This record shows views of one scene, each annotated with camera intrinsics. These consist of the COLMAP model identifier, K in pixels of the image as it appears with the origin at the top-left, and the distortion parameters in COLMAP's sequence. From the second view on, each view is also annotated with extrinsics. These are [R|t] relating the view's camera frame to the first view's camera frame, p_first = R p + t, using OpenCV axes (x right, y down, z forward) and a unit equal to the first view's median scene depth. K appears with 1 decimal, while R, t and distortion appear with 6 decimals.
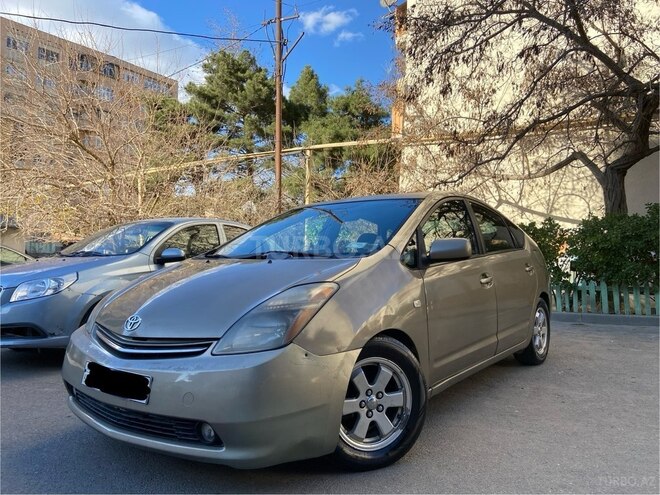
lens RADIAL K [[489.1, 0, 330.0], [0, 489.1, 247.5], [0, 0, 1]] dist [0.117944, -0.216987]
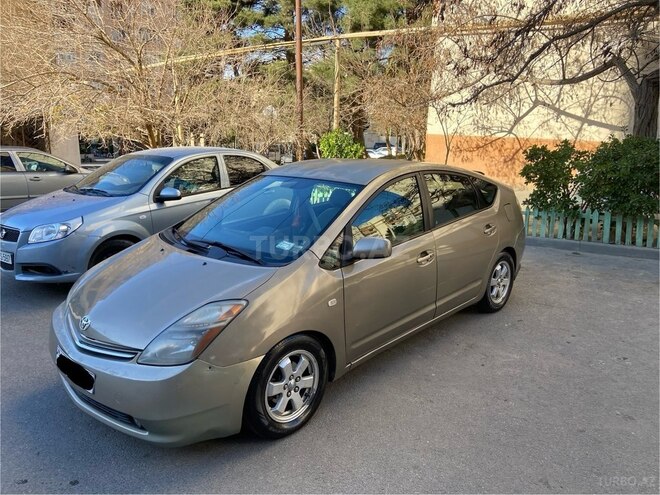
lens RADIAL K [[483.8, 0, 330.0], [0, 483.8, 247.5], [0, 0, 1]] dist [0.110131, -0.135019]
pose [[0.994945, 0.033613, -0.094632, 0.153677], [-0.009028, 0.968445, 0.249062, -0.164034], [0.100018, -0.246949, 0.963853, -0.035636]]
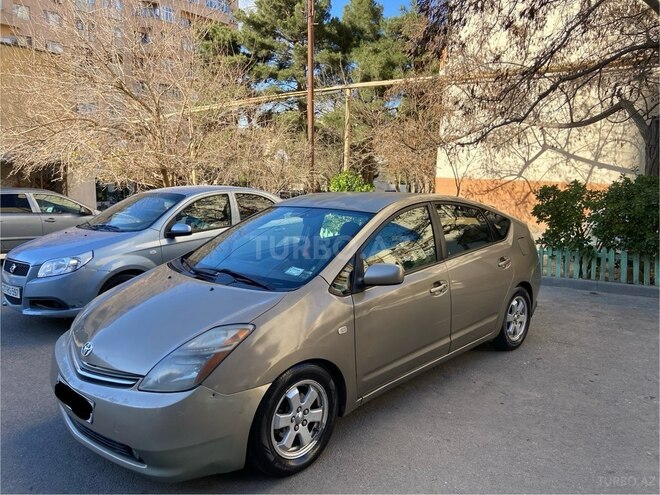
lens RADIAL K [[483.8, 0, 330.0], [0, 483.8, 247.5], [0, 0, 1]] dist [0.110131, -0.135019]
pose [[0.992603, 0.025682, -0.118658, 0.153197], [-0.006982, 0.987828, 0.155394, -0.133735], [0.121204, -0.153416, 0.980700, -0.026340]]
